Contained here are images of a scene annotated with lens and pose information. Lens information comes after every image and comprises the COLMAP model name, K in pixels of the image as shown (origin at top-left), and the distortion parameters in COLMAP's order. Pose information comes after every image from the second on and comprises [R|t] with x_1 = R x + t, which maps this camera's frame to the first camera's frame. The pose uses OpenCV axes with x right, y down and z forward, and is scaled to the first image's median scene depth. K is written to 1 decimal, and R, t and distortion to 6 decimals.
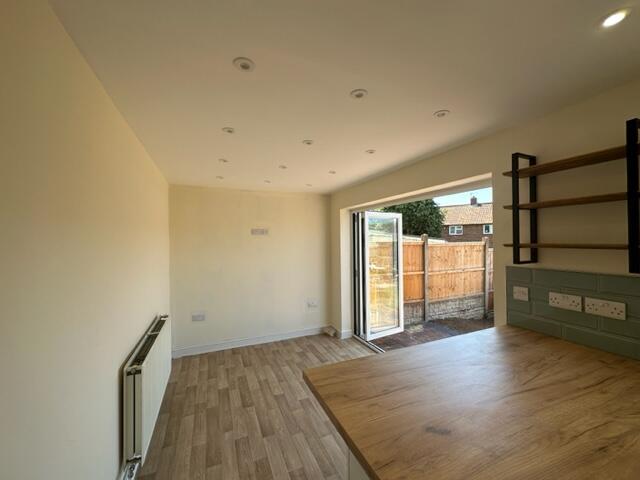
lens RADIAL K [[254.2, 0, 321.8], [0, 254.2, 240.4], [0, 0, 1]] dist [0.001336, 0.000157]
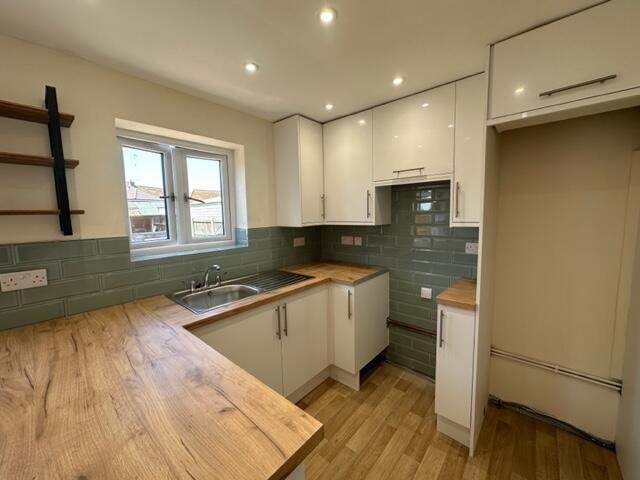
lens RADIAL K [[254.2, 0, 320.1], [0, 254.2, 239.7], [0, 0, 1]] dist [0.001336, 0.000157]
pose [[-0.422962, -0.074061, 0.903116, -0.069216], [0.029011, 0.995037, 0.095186, 0.024281], [-0.905683, 0.066460, -0.418714, 0.156237]]
